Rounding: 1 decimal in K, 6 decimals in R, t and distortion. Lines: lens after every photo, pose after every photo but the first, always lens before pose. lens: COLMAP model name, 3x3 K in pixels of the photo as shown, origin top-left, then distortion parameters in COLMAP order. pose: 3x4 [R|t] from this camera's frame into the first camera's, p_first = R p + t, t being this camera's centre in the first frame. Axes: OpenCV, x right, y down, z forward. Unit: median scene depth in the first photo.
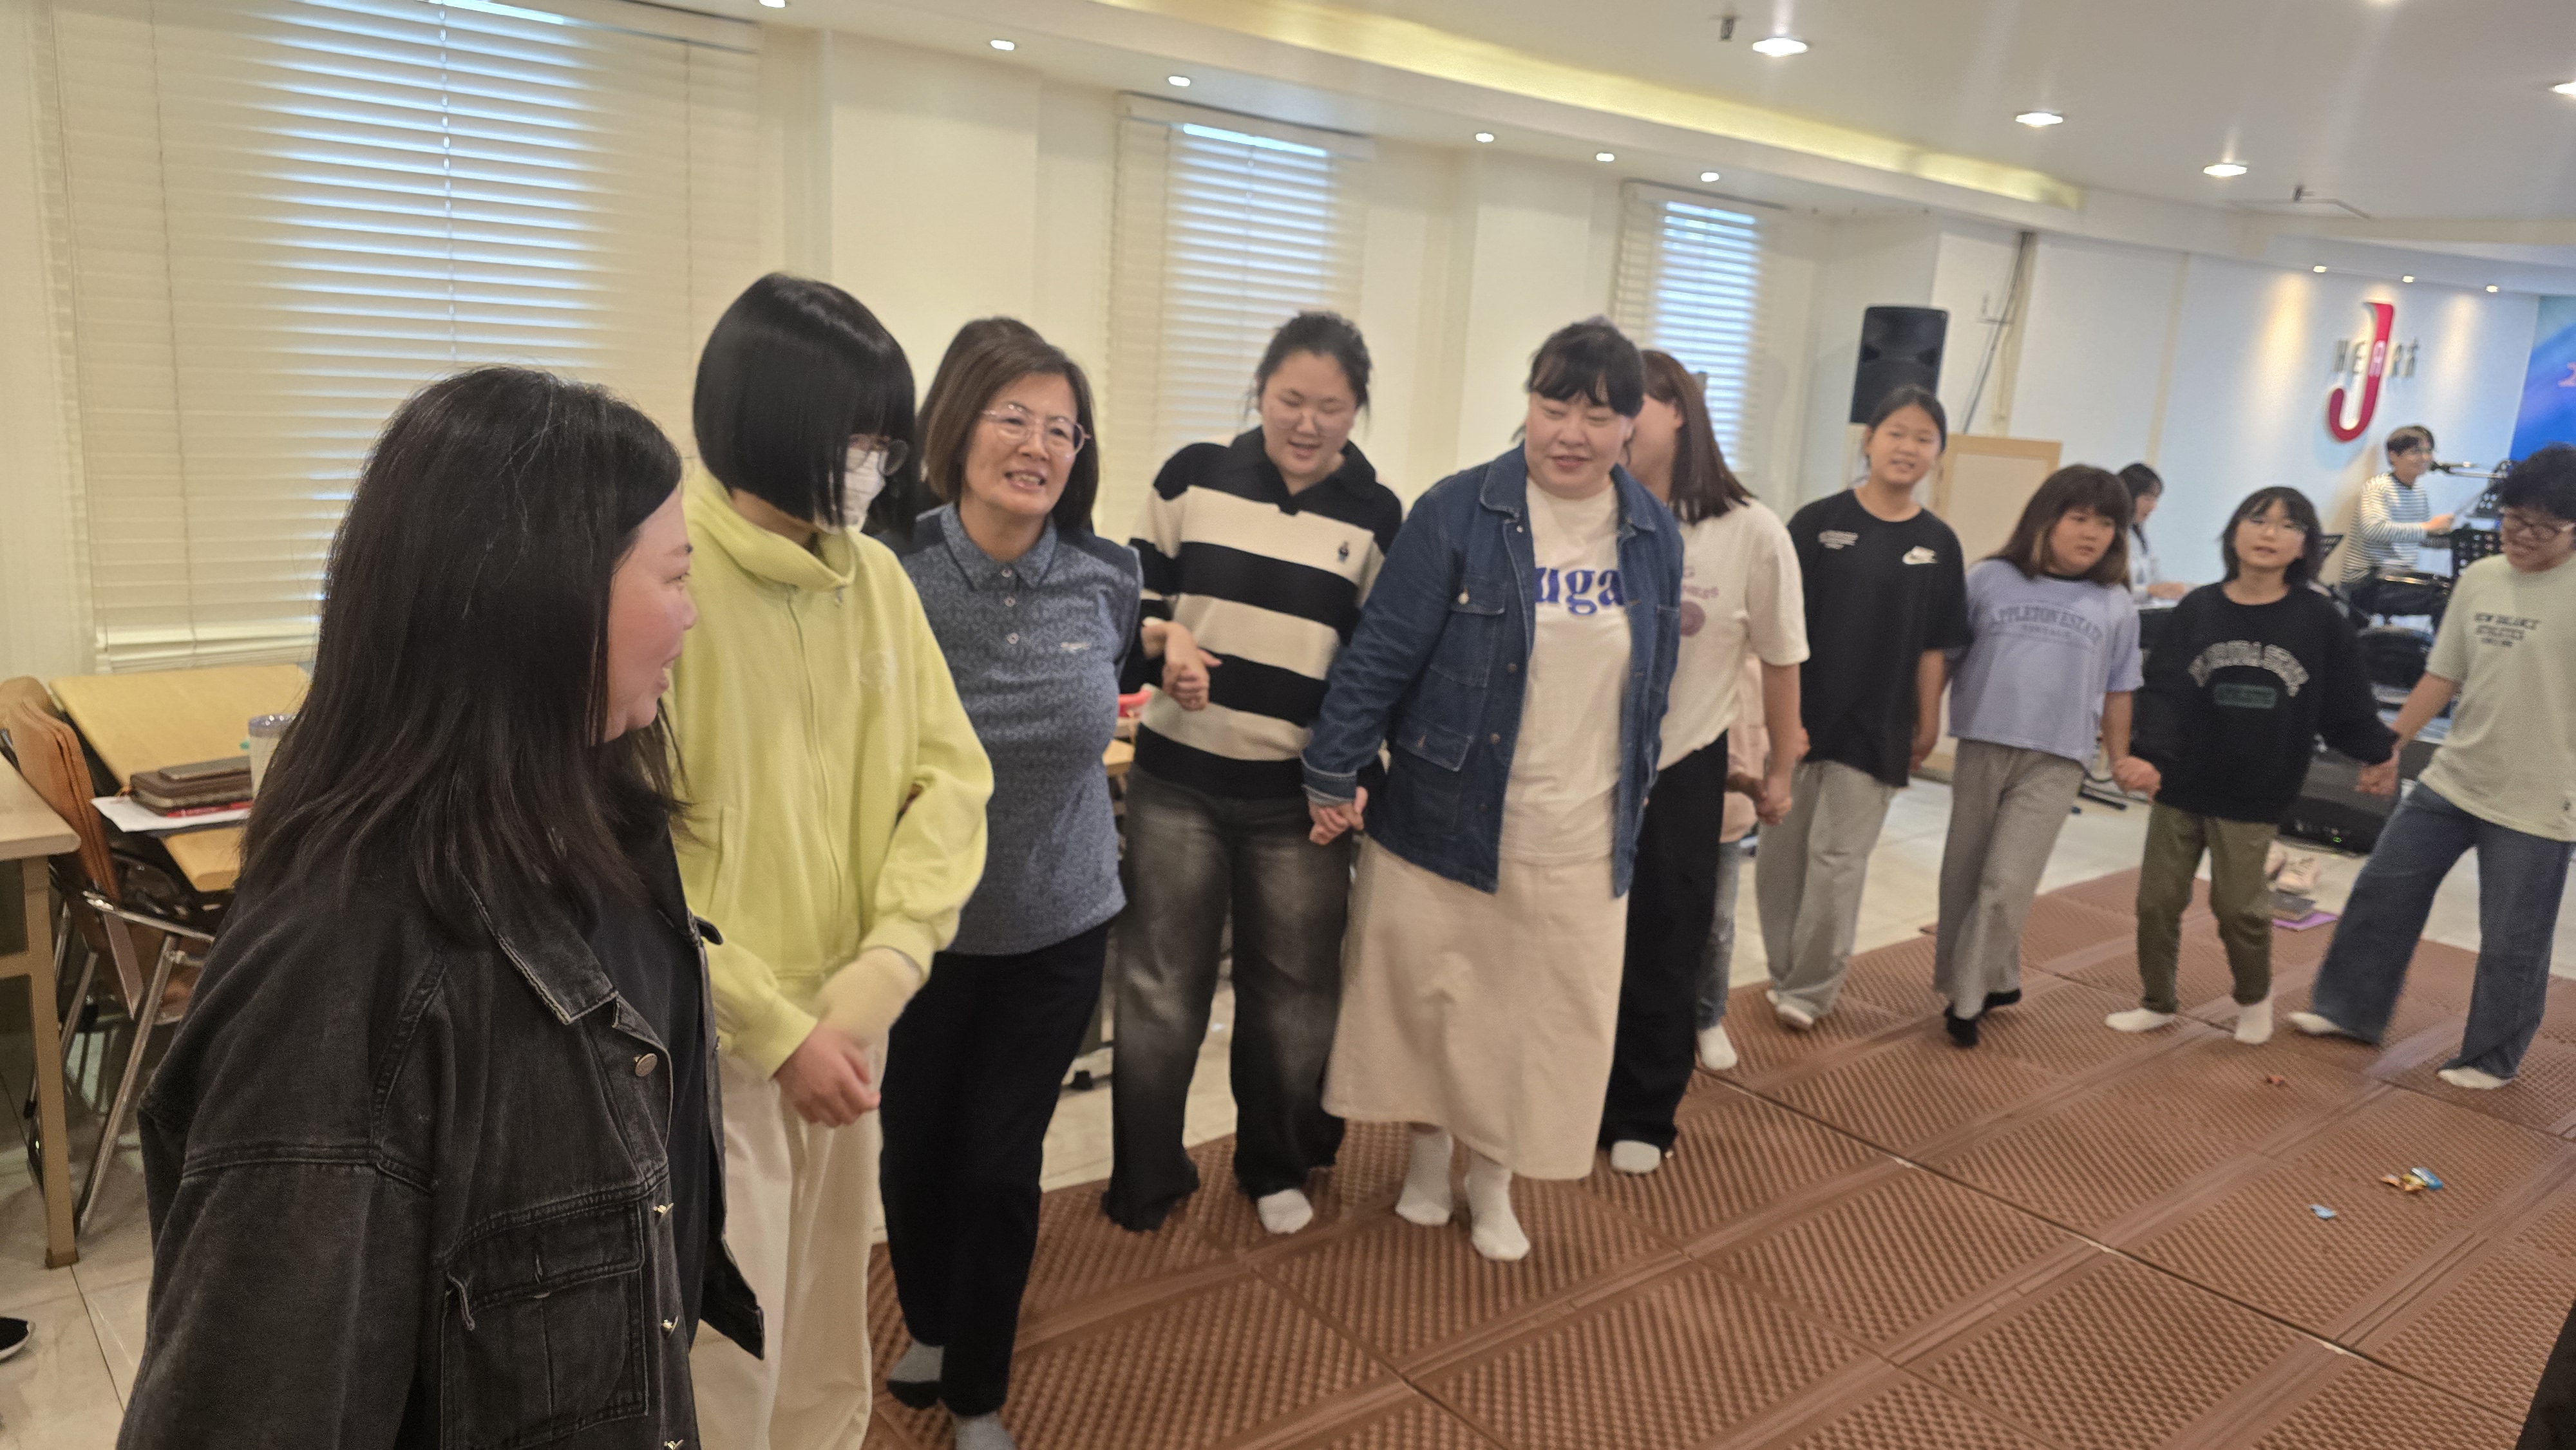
lens RADIAL K [[1775.9, 0, 1299.7], [0, 1775.9, 751.1], [0, 0, 1]] dist [0.030187, -0.002598]
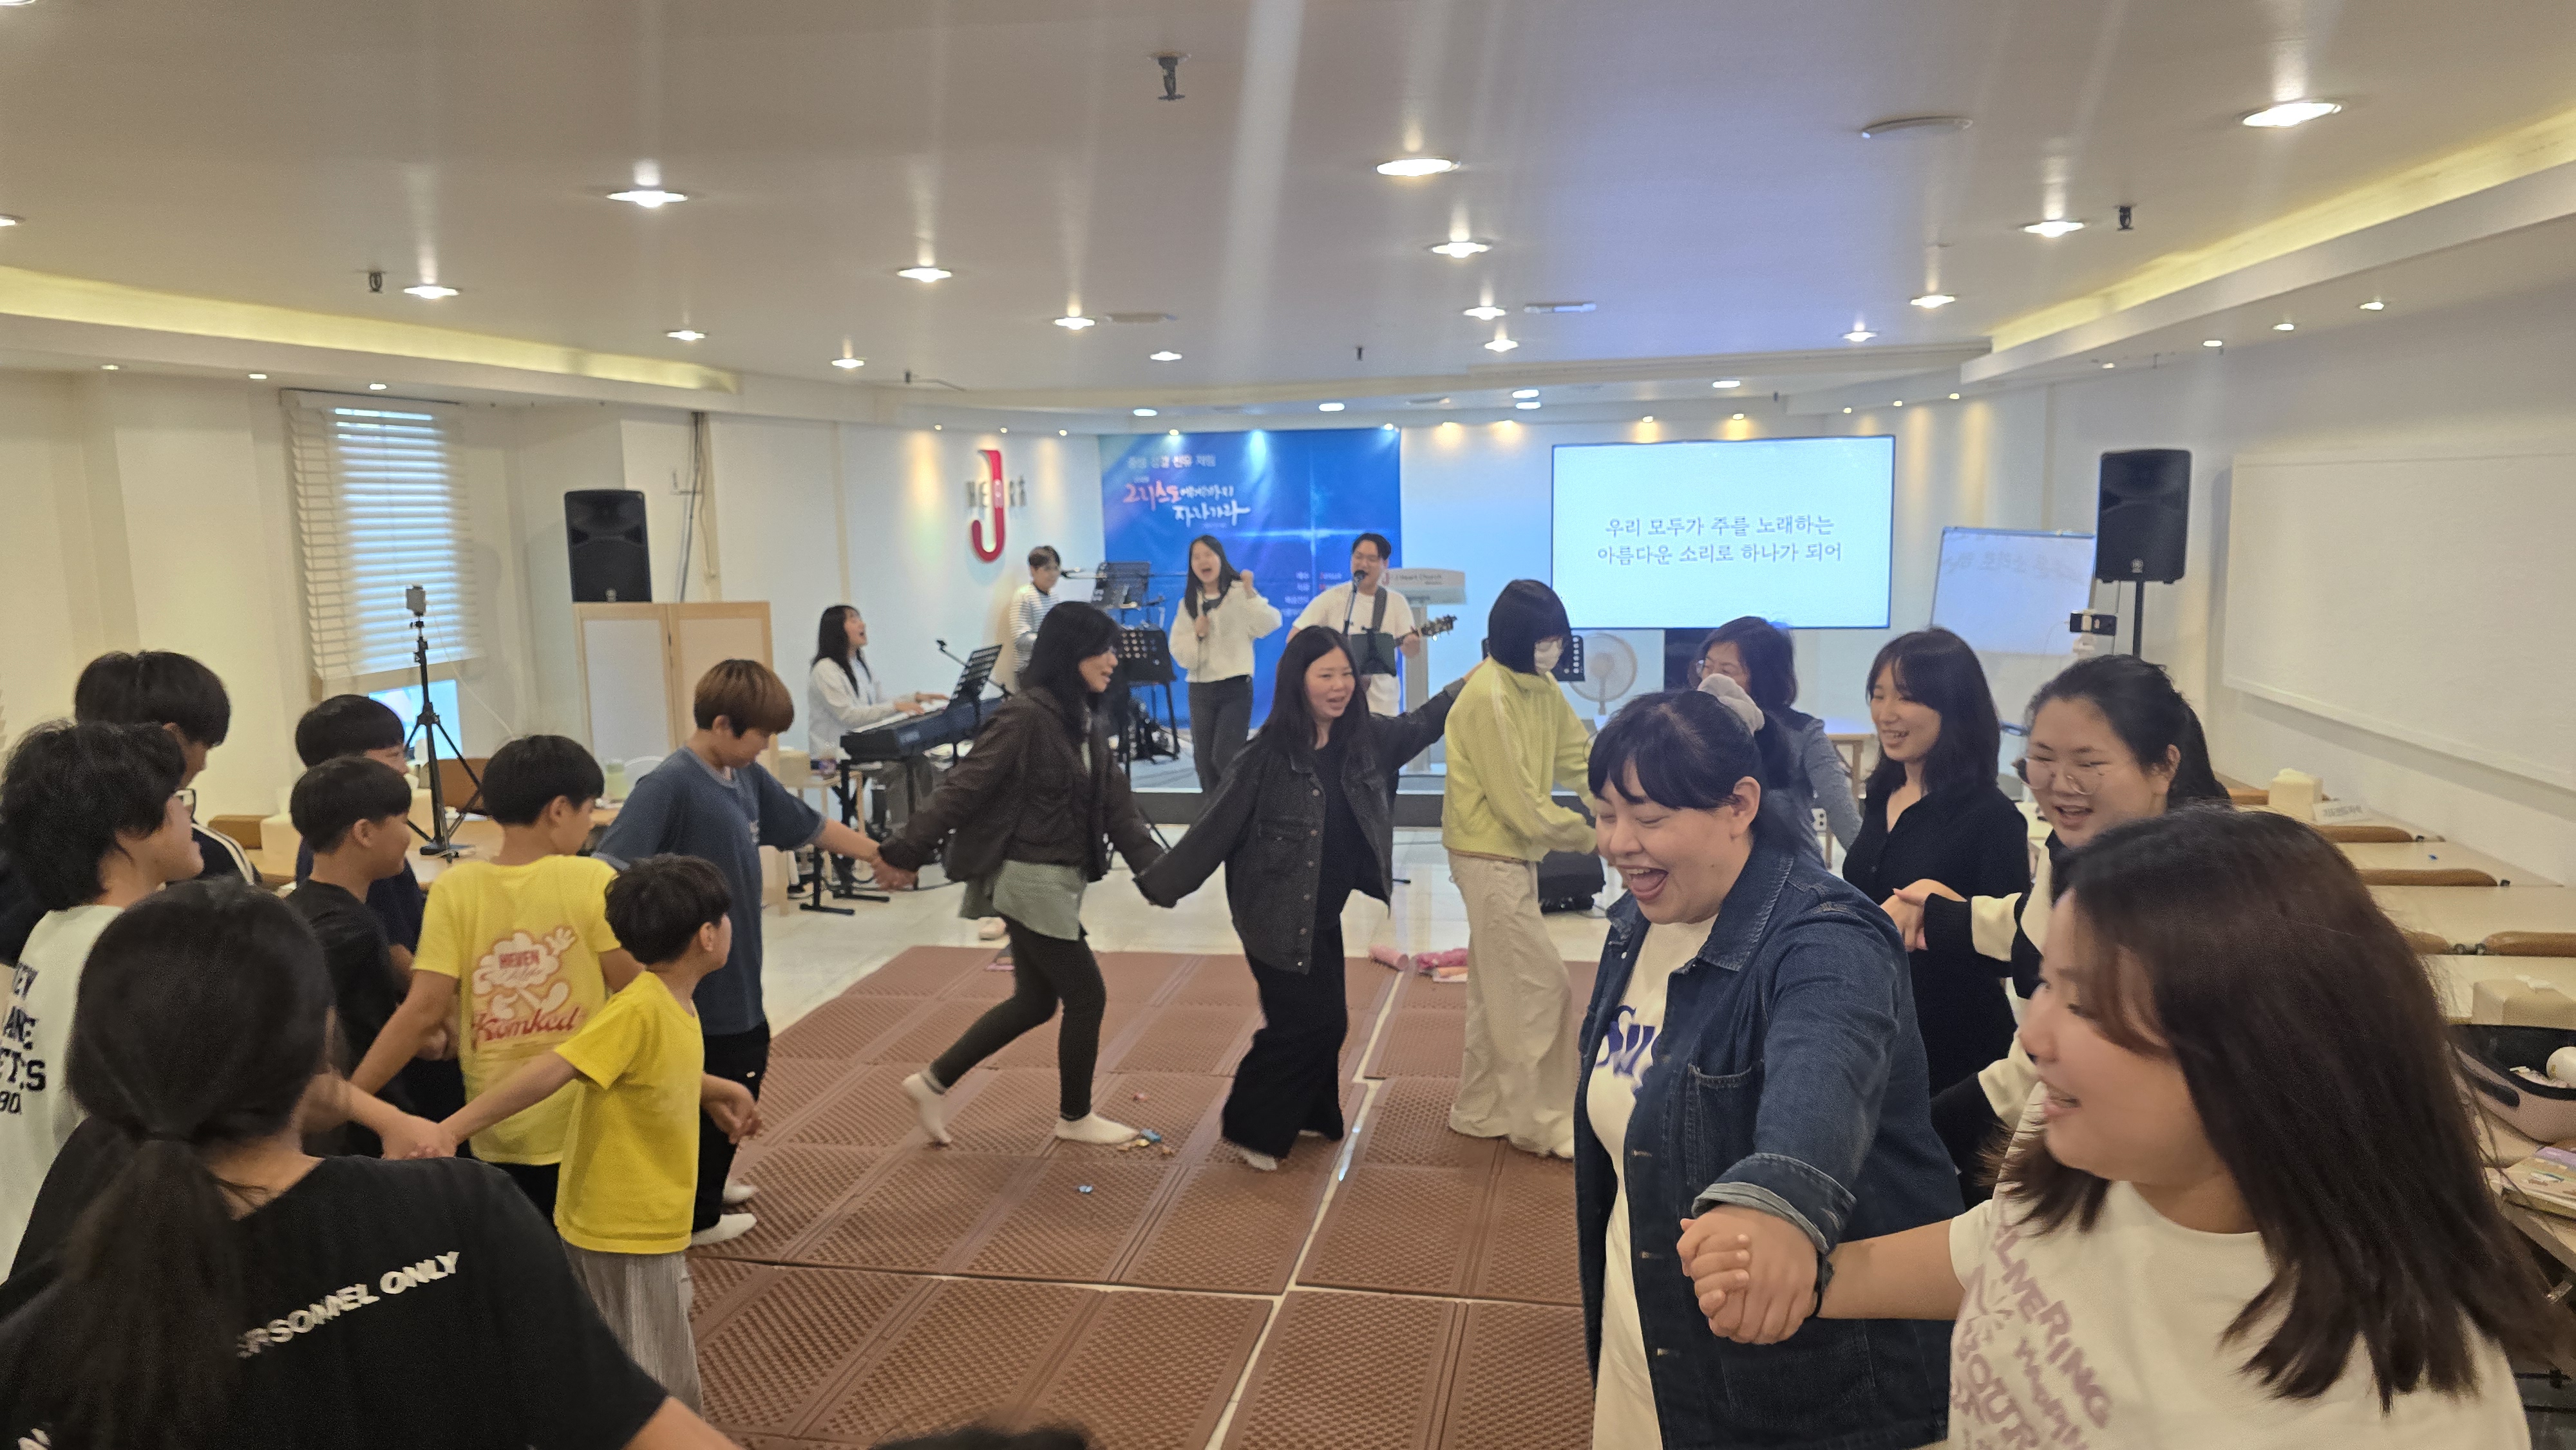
lens RADIAL K [[1775.9, 0, 1299.7], [0, 1775.9, 751.1], [0, 0, 1]] dist [0.030187, -0.002598]
pose [[0.771009, -0.170647, 0.613535, -0.021595], [0.209640, 0.977742, 0.008499, -0.015351], [-0.601329, 0.122069, 0.789622, -0.076389]]
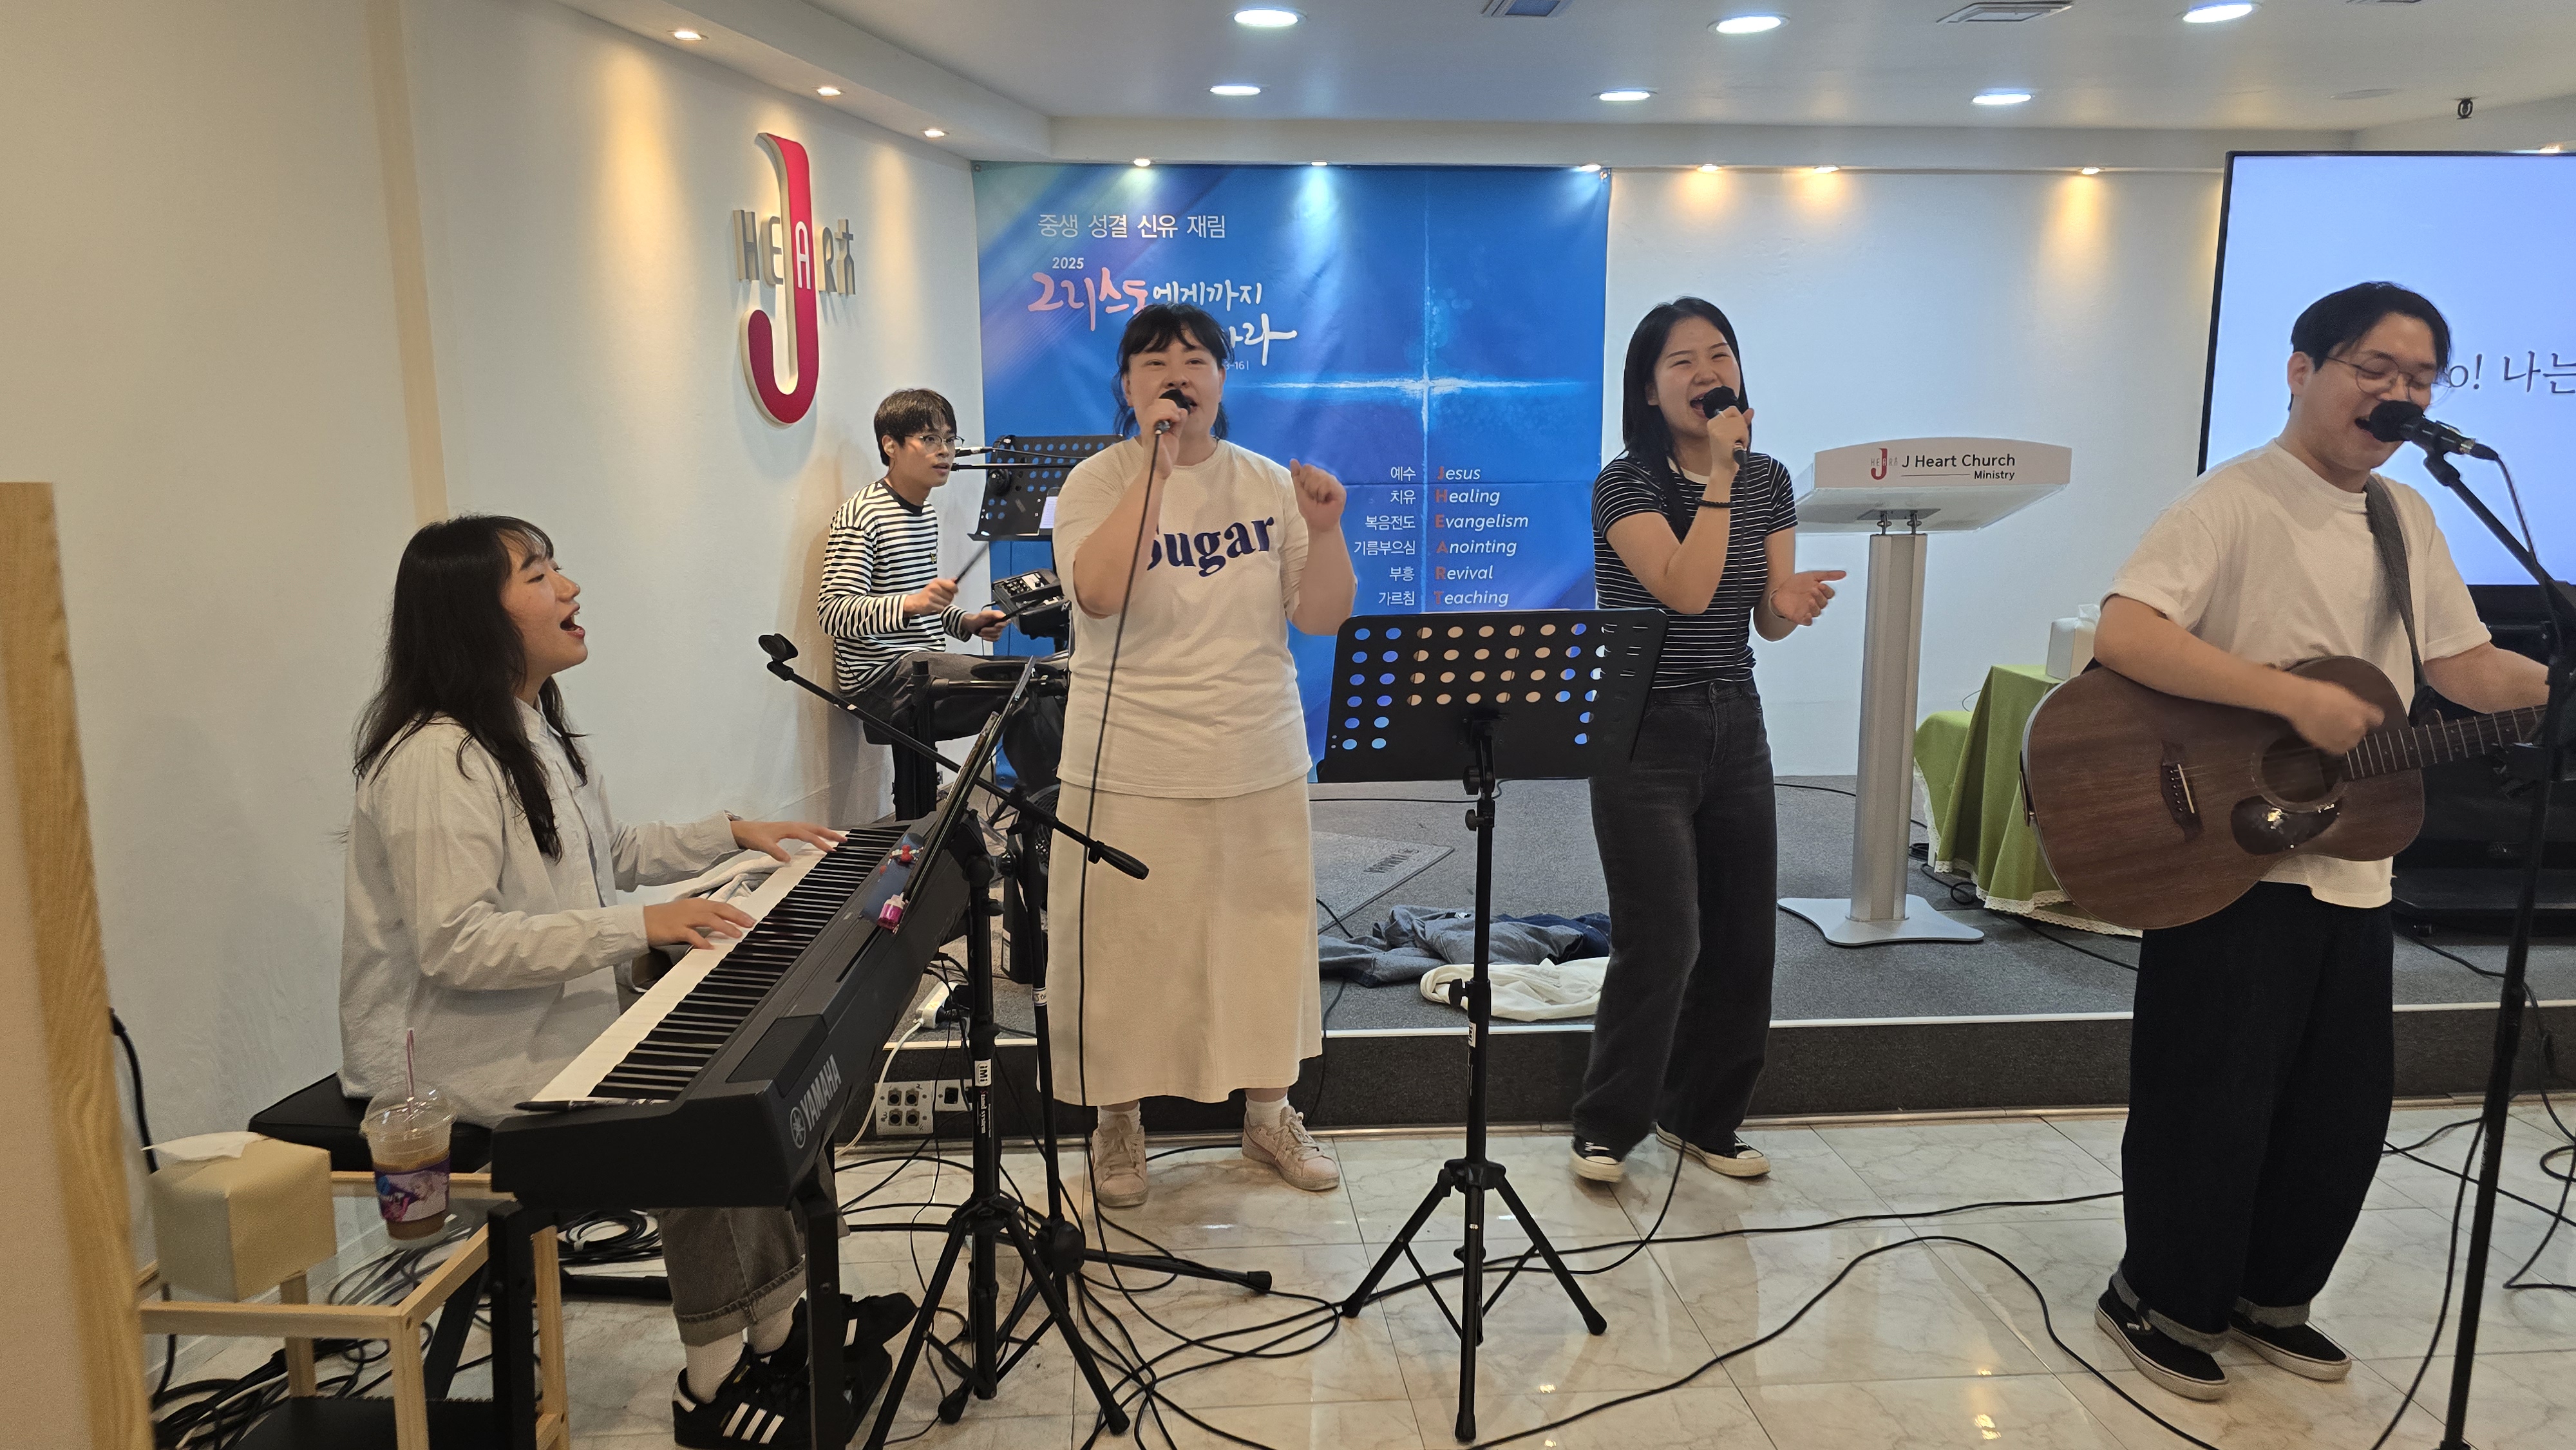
lens RADIAL K [[1775.9, 0, 1299.7], [0, 1775.9, 751.1], [0, 0, 1]] dist [0.030187, -0.002598]
pose [[0.586058, -0.211498, 0.782179, 0.308437], [0.220065, 0.970595, 0.097558, -0.119671], [-0.779812, 0.114956, 0.615368, 0.706630]]
